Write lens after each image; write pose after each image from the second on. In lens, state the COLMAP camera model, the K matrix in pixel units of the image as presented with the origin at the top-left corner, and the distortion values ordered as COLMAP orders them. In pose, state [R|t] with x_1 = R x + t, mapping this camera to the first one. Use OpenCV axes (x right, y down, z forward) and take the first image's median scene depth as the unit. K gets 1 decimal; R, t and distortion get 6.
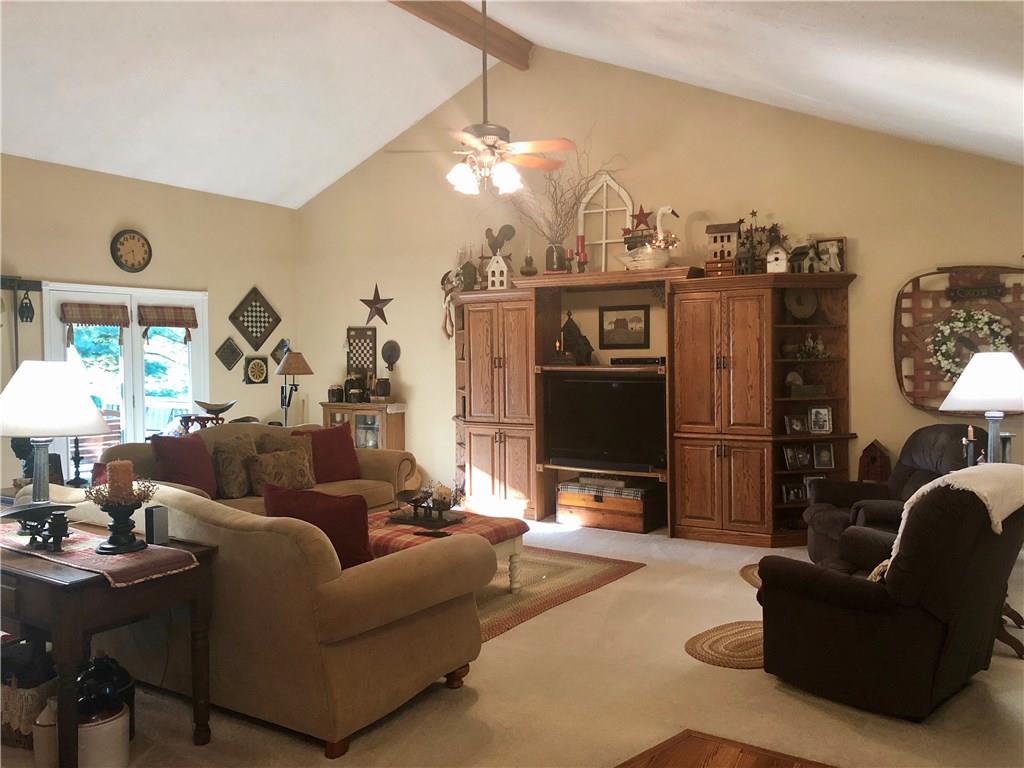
lens RADIAL K [[834.8, 0, 518.2], [0, 834.8, 379.5], [0, 0, 1]] dist [0.046527, -0.085763]
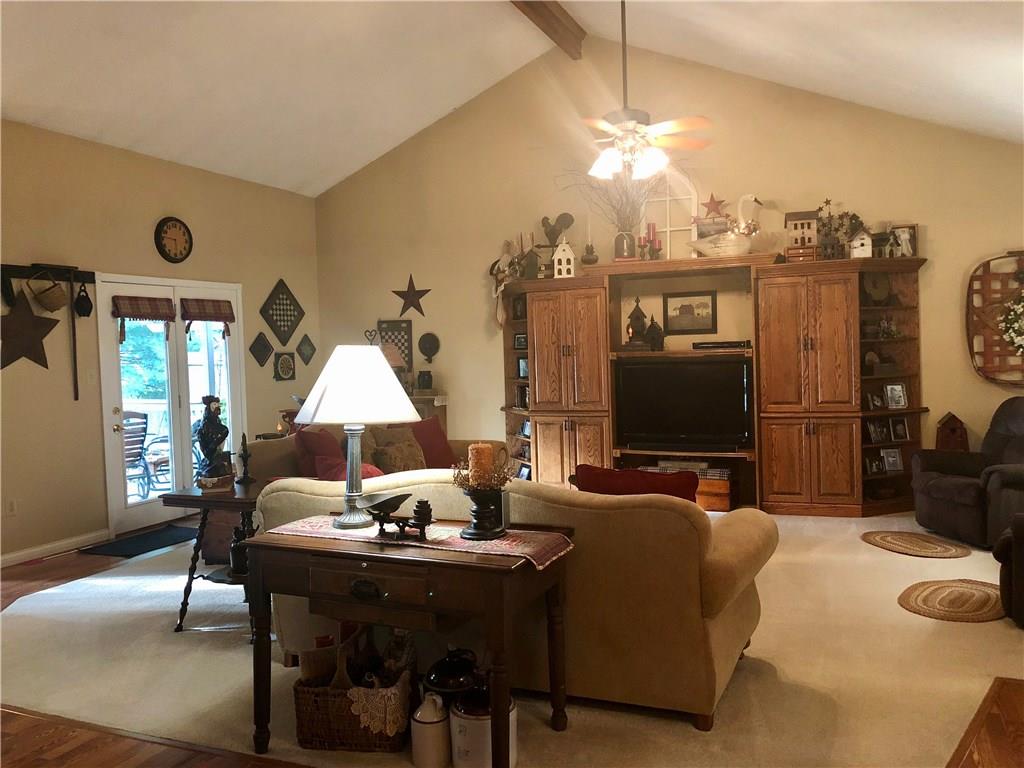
lens RADIAL K [[836.4, 0, 512.0], [0, 836.4, 384.0], [0, 0, 1]] dist [0.049551, -0.084042]
pose [[0.987713, -0.028122, 0.153730, -0.266528], [0.026850, 0.999586, 0.010349, 0.008209], [-0.153958, -0.006094, 0.988059, 0.017937]]
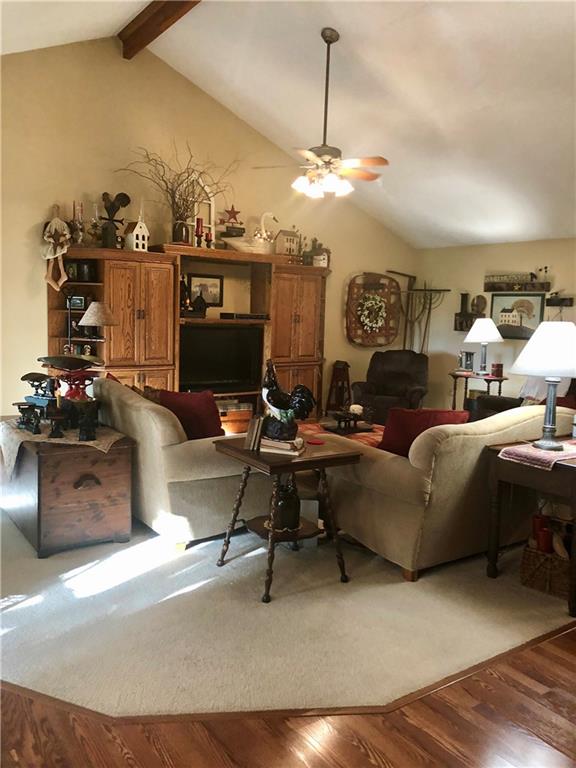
lens RADIAL K [[627.3, 0, 288.0], [0, 627.3, 384.0], [0, 0, 1]] dist [0.049551, -0.084042]
pose [[0.384784, -0.084280, 0.919151, -0.837744], [-0.003906, 0.995665, 0.092931, -0.006423], [-0.922999, -0.039349, 0.382786, 0.506417]]
